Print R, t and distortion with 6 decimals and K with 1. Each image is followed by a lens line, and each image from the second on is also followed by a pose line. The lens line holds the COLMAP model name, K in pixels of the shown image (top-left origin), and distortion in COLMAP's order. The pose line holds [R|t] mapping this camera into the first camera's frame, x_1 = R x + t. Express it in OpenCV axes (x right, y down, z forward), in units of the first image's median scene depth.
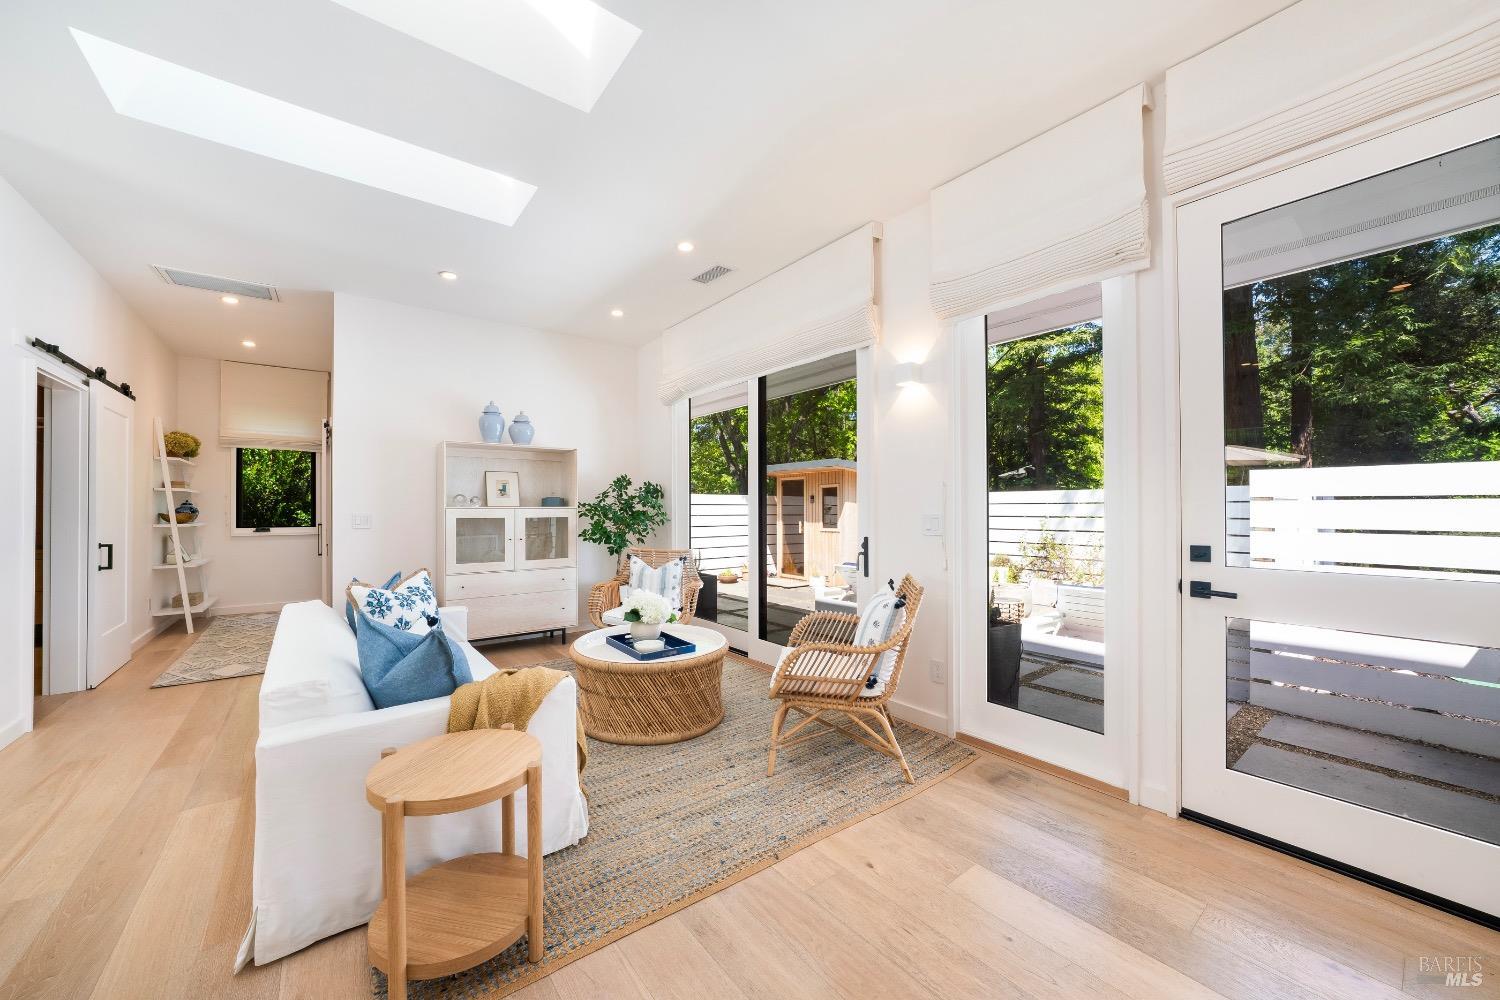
lens RADIAL K [[553.1, 0, 755.2], [0, 553.1, 501.3], [0, 0, 1]] dist [-0.003003, 0.000027]
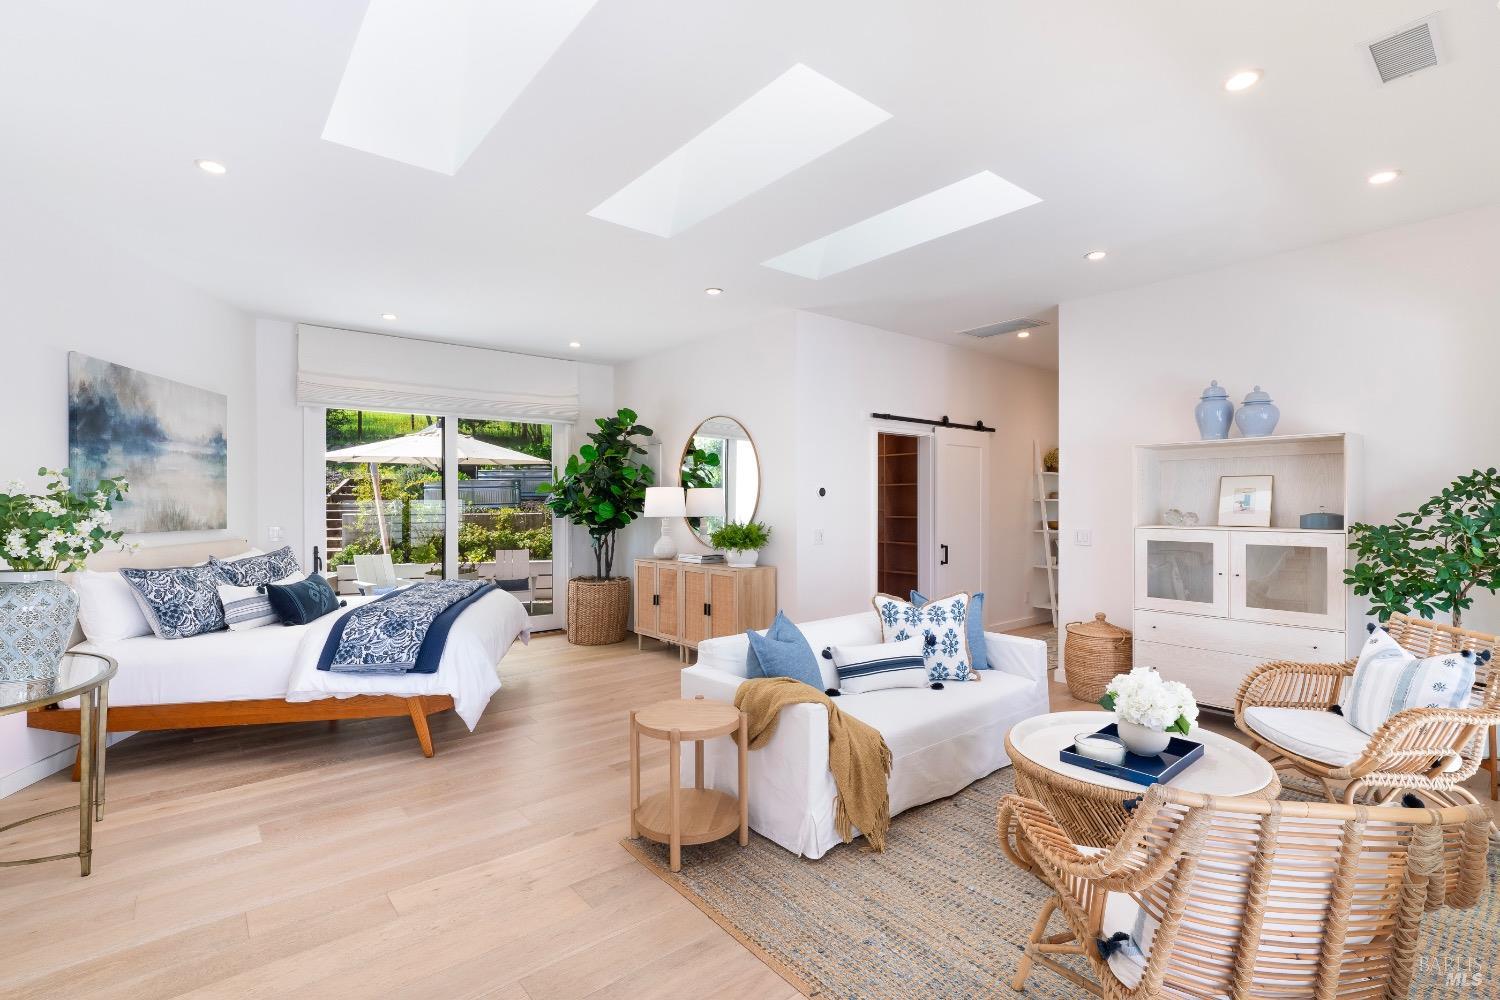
lens RADIAL K [[707.3, 0, 748.5], [0, 707.3, 502.9], [0, 0, 1]] dist [0.012915, 0.000320]
pose [[0.027847, 0.005684, -0.999596, 0.463380], [0.013341, 0.999893, 0.006058, -0.036820], [0.999523, -0.013504, 0.027768, 0.379619]]
